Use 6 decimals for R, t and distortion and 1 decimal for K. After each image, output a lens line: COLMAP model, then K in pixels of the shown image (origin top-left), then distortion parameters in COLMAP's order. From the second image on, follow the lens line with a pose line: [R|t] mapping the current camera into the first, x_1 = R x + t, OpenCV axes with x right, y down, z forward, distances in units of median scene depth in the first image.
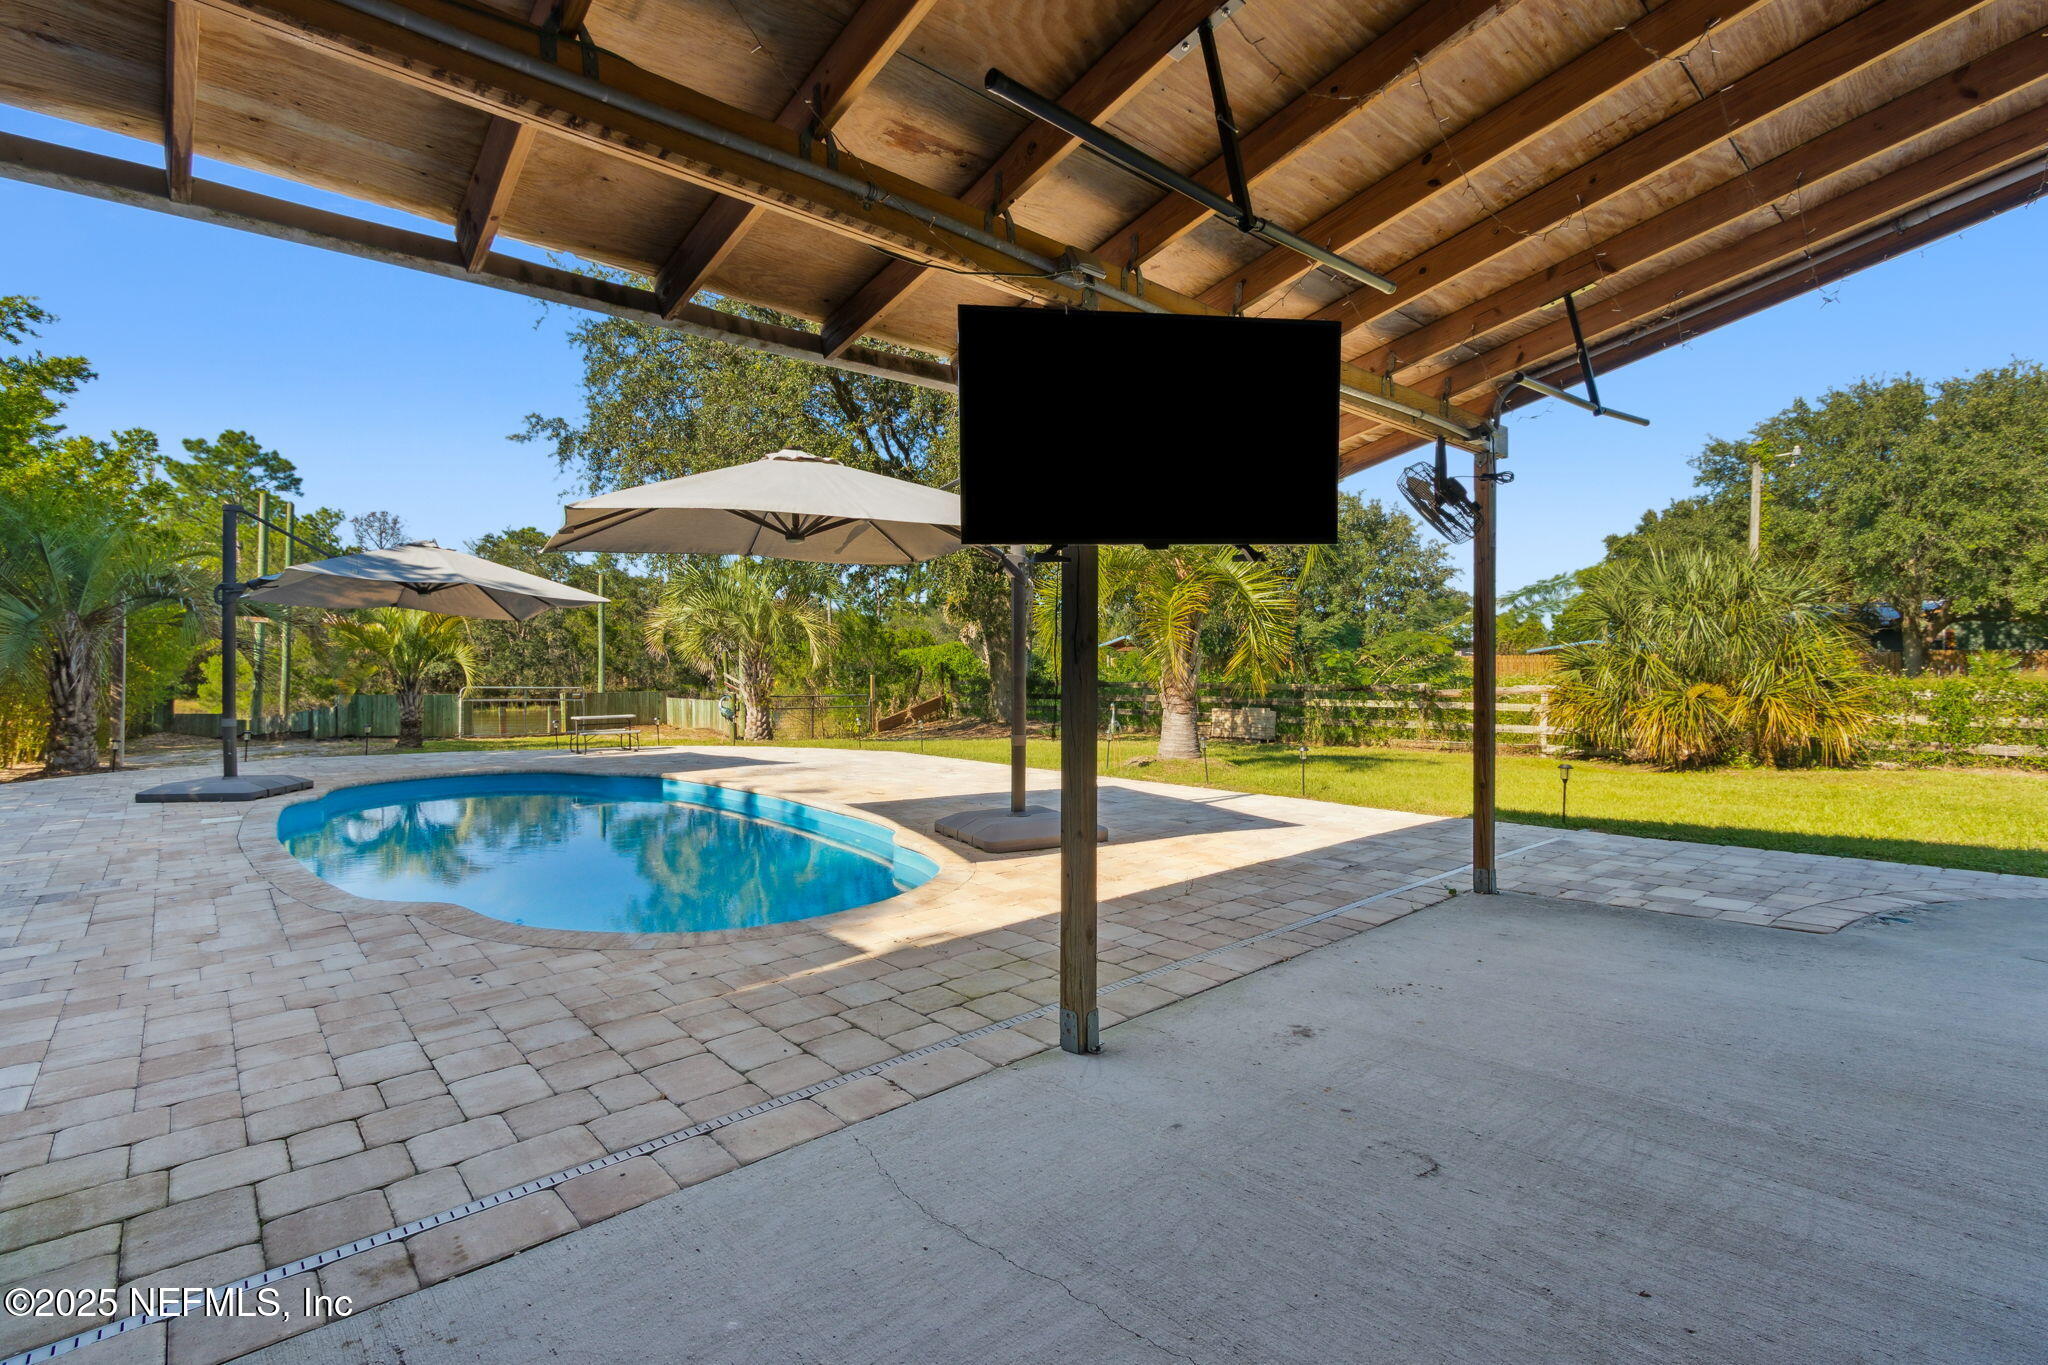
lens RADIAL K [[927.0, 0, 1036.6], [0, 927.0, 670.3], [0, 0, 1]] dist [0.016857, -0.000612]
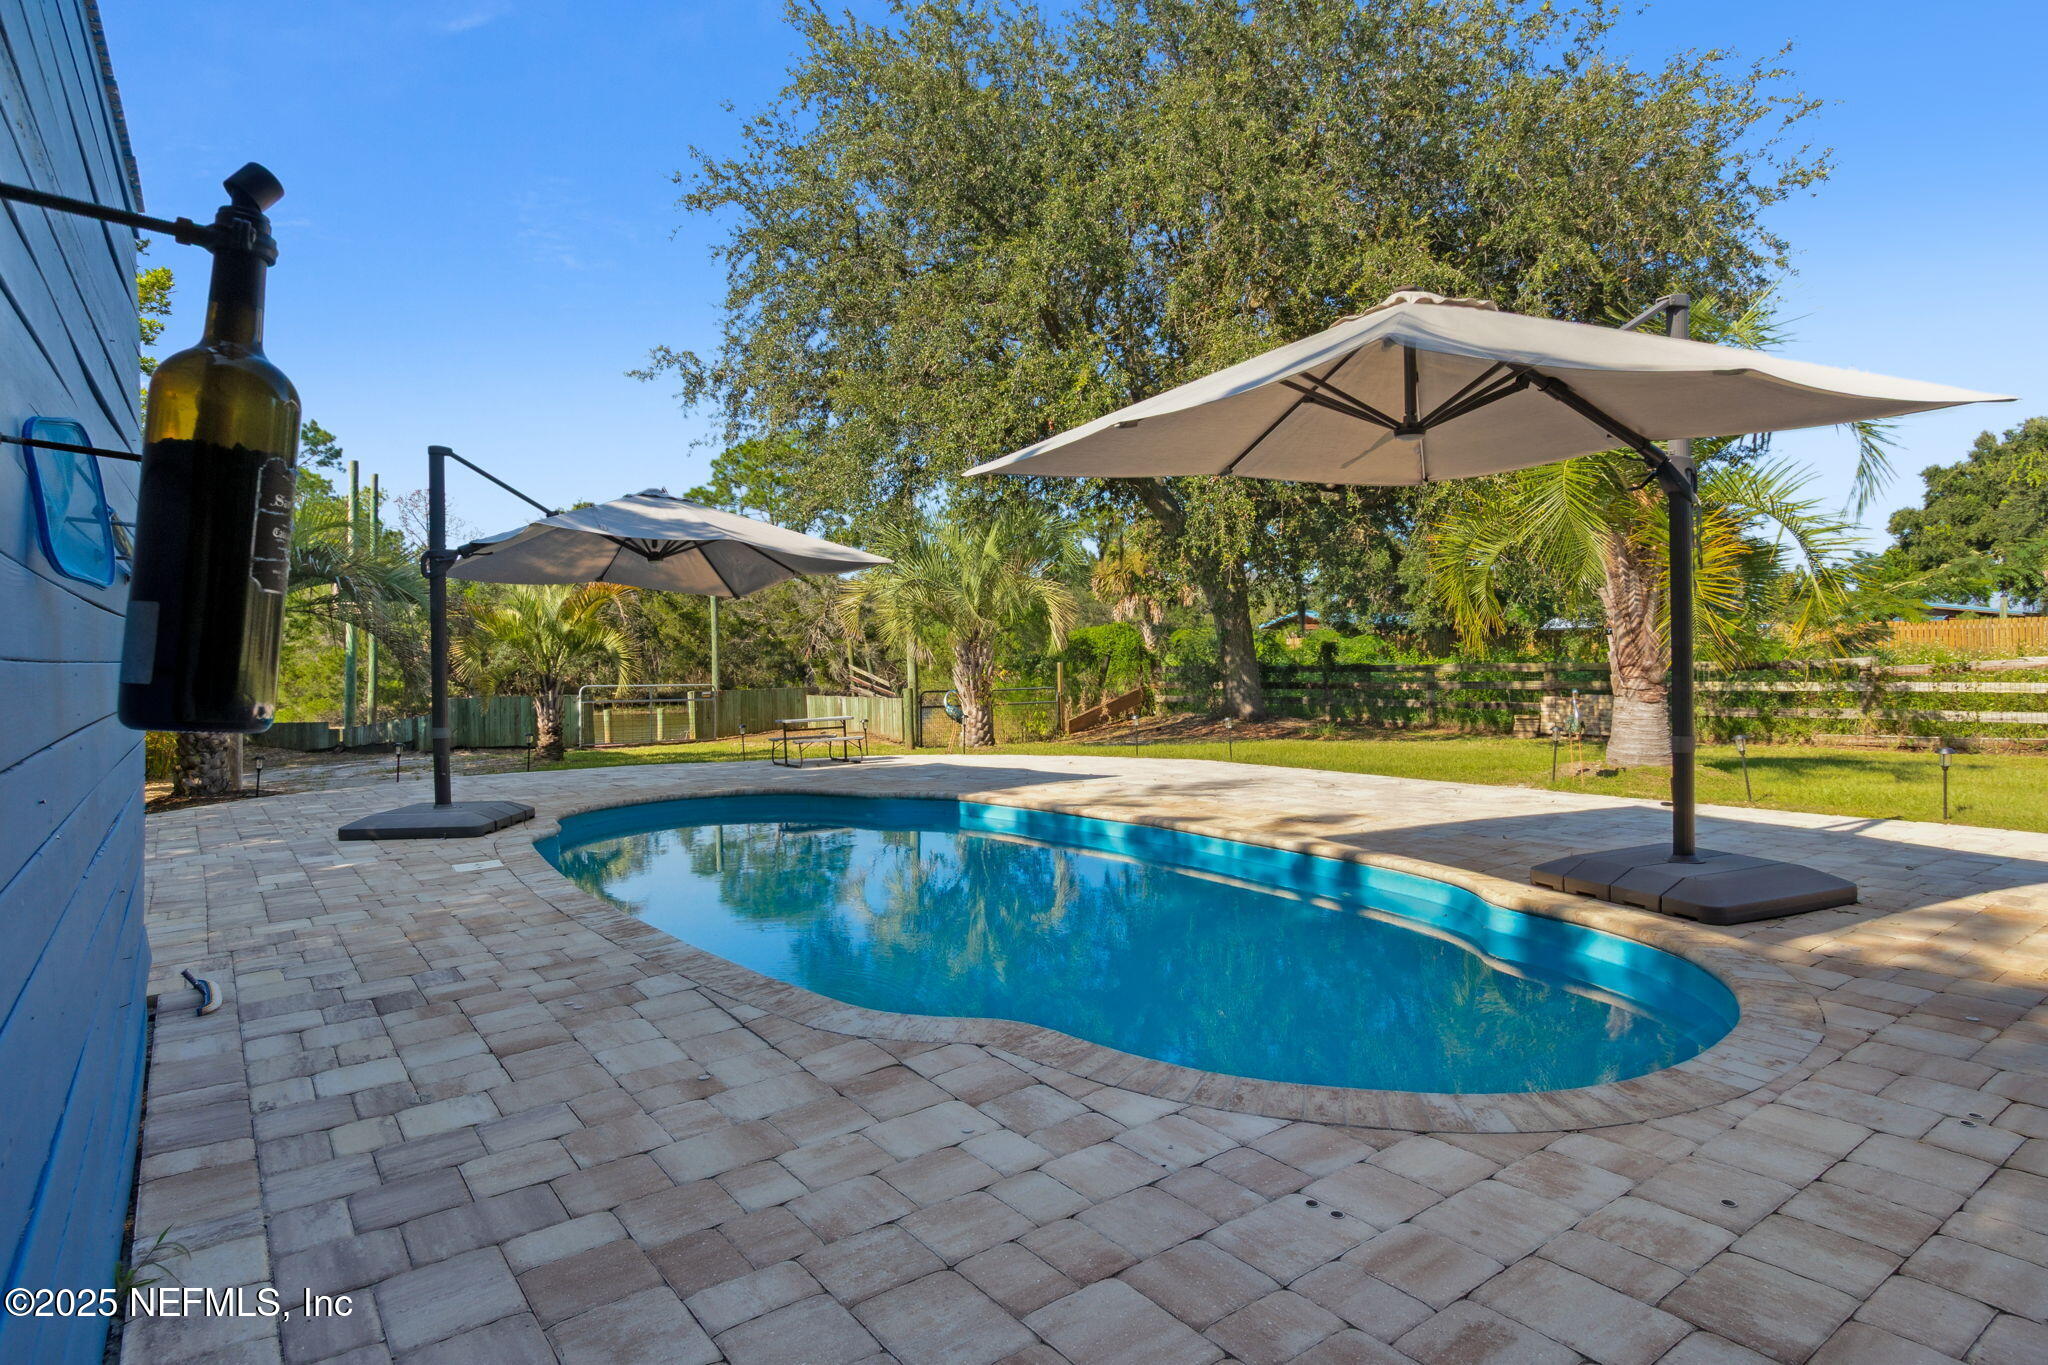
lens RADIAL K [[1093.5, 0, 1024.3], [0, 1093.5, 652.6], [0, 0, 1]] dist [0.010940, -0.000025]
pose [[0.996312, -0.020353, -0.083354, -0.251234], [0.019747, 0.999772, -0.008086, 0.006991], [0.083499, 0.006410, 0.996487, 0.129651]]
